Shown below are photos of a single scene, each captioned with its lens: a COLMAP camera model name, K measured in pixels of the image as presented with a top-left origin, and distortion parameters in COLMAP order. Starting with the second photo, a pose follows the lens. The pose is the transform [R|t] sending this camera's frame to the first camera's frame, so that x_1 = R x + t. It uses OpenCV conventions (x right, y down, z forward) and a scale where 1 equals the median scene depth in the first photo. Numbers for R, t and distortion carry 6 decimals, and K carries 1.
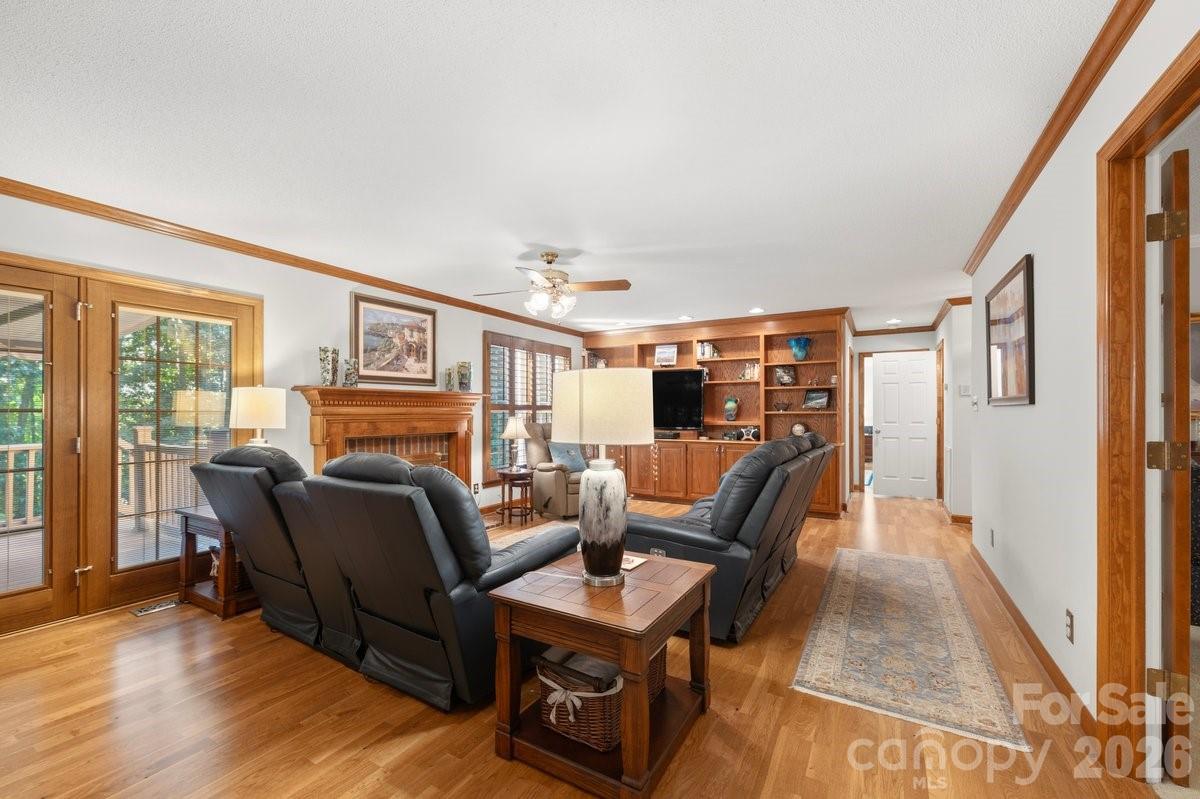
lens RADIAL K [[486.1, 0, 597.0], [0, 486.1, 408.0], [0, 0, 1]] dist [-0.000021, 0.000600]
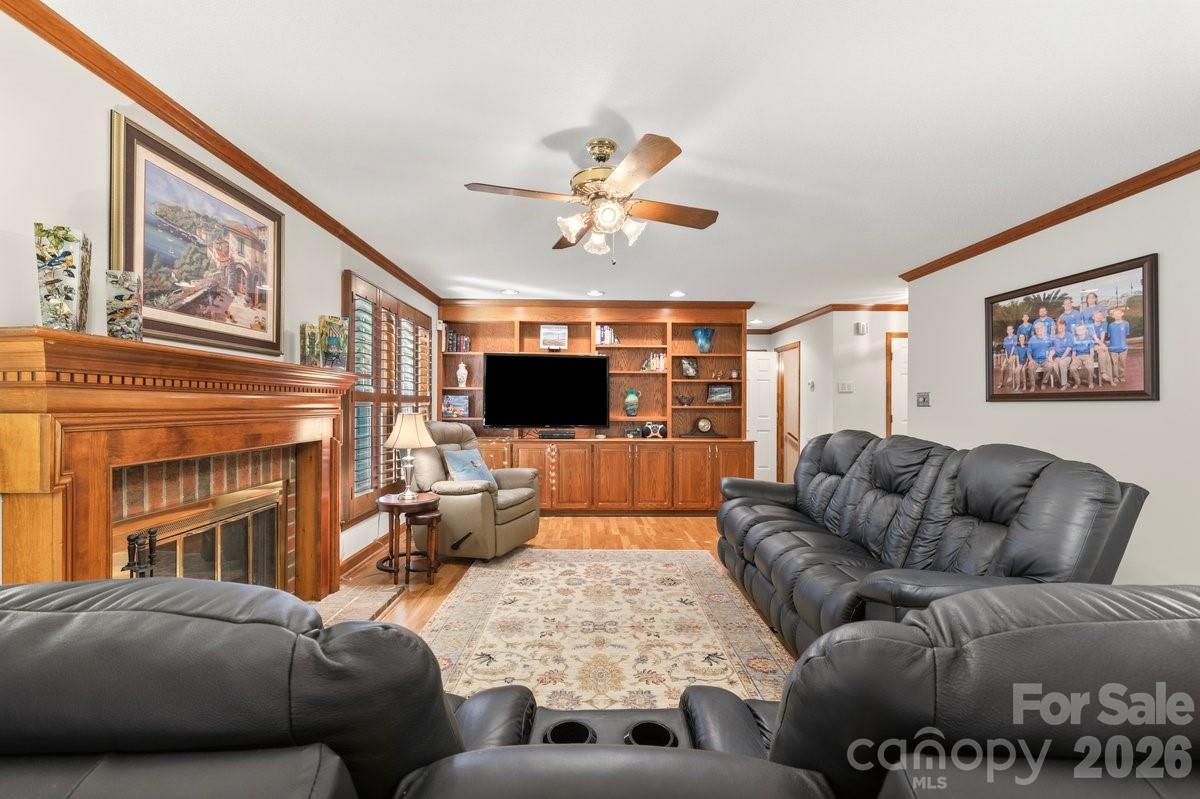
lens RADIAL K [[482.4, 0, 601.2], [0, 482.4, 409.3], [0, 0, 1]] dist [-0.000220, 0.000363]
pose [[0.853338, 0.000410, 0.521358, -0.249375], [-0.008531, 0.999877, 0.013176, 0.002851], [-0.521288, -0.015691, 0.853236, 0.294042]]
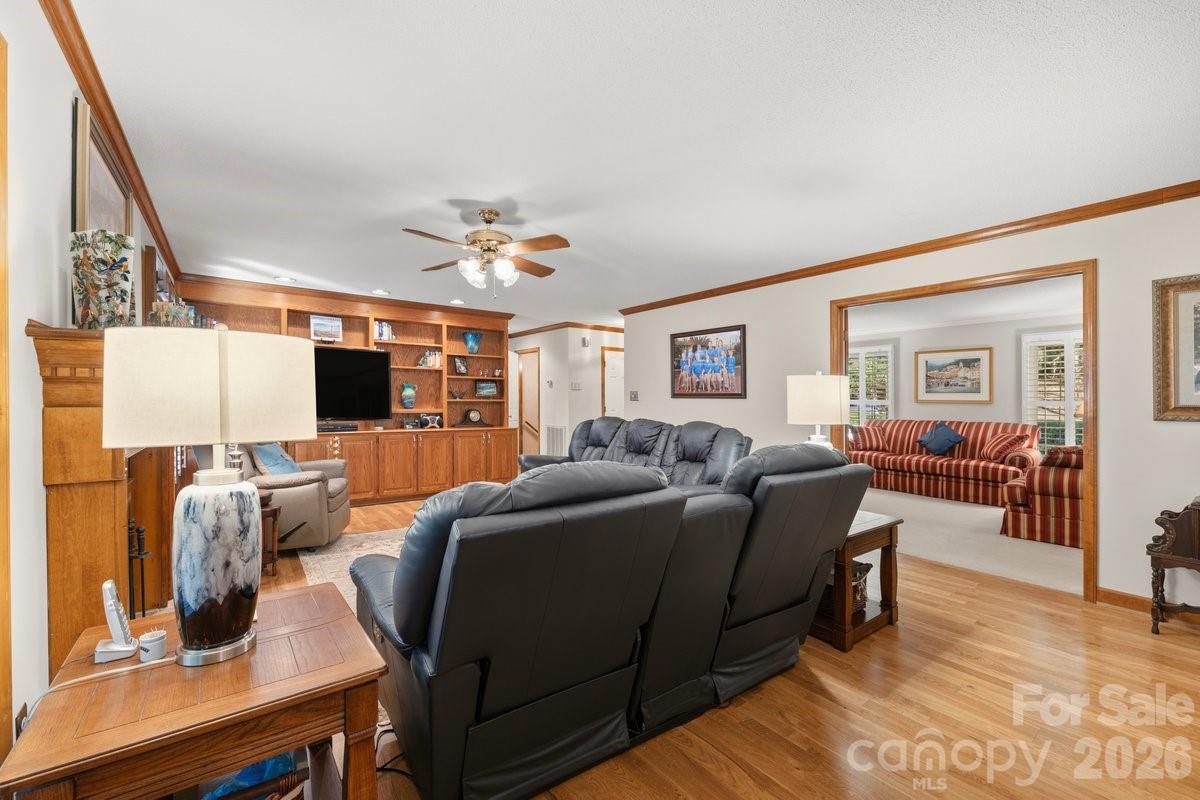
lens RADIAL K [[481.1, 0, 597.1], [0, 481.1, 401.8], [0, 0, 1]] dist [-0.009359, 0.000038]
pose [[0.402116, 0.001494, 0.915587, -0.469693], [-0.016406, 0.999850, 0.005574, 0.001860], [-0.915442, -0.017263, 0.402080, 0.300996]]
